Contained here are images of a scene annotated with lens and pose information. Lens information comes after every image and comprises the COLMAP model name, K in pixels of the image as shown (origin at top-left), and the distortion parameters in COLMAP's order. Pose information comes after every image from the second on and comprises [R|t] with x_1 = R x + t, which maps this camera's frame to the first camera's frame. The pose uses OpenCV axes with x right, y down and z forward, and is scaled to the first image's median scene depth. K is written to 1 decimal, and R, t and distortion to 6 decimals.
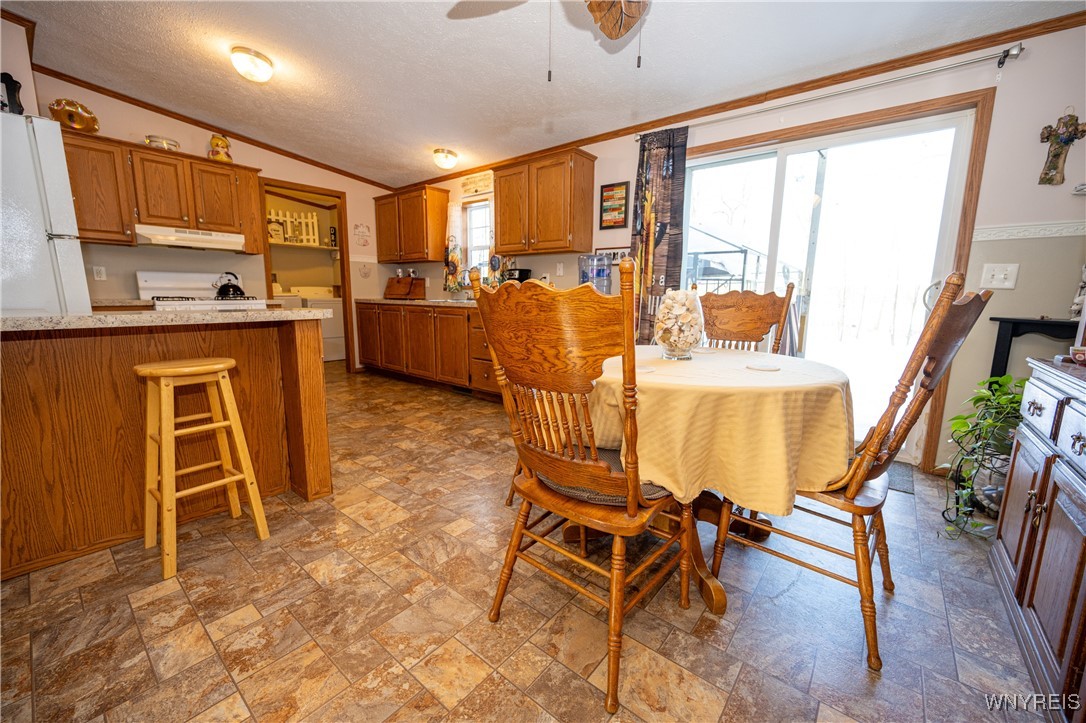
lens RADIAL K [[424.8, 0, 547.3], [0, 424.8, 362.0], [0, 0, 1]] dist [0.000798, -0.001007]
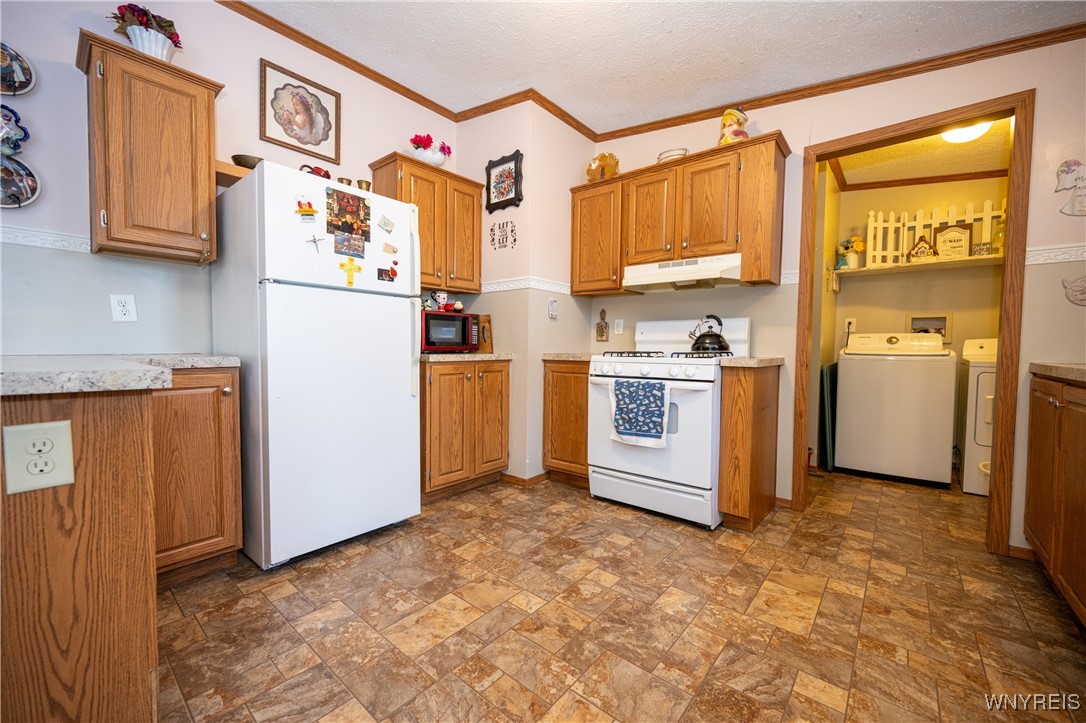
lens RADIAL K [[424.8, 0, 543.8], [0, 424.8, 364.4], [0, 0, 1]] dist [0.000798, -0.001007]
pose [[-0.015195, 0.030560, -0.999417, -0.085790], [-0.168167, 0.985217, 0.032682, -0.100187], [0.985641, 0.168566, -0.009831, 0.663210]]
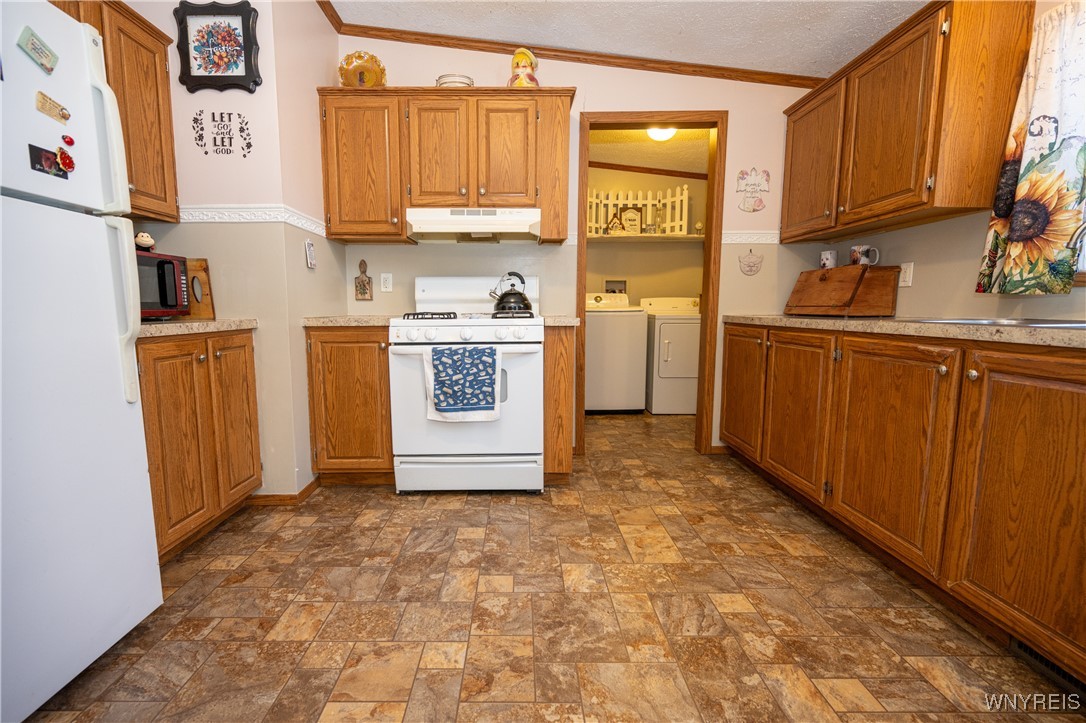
lens RADIAL K [[452.6, 0, 517.6], [0, 452.6, 358.6], [0, 0, 1]] dist [0.000432, -0.001416]
pose [[0.626051, 0.075760, -0.776093, -0.201741], [-0.114441, 0.993419, 0.004659, -0.079687], [0.771338, 0.085900, 0.630602, 0.524054]]
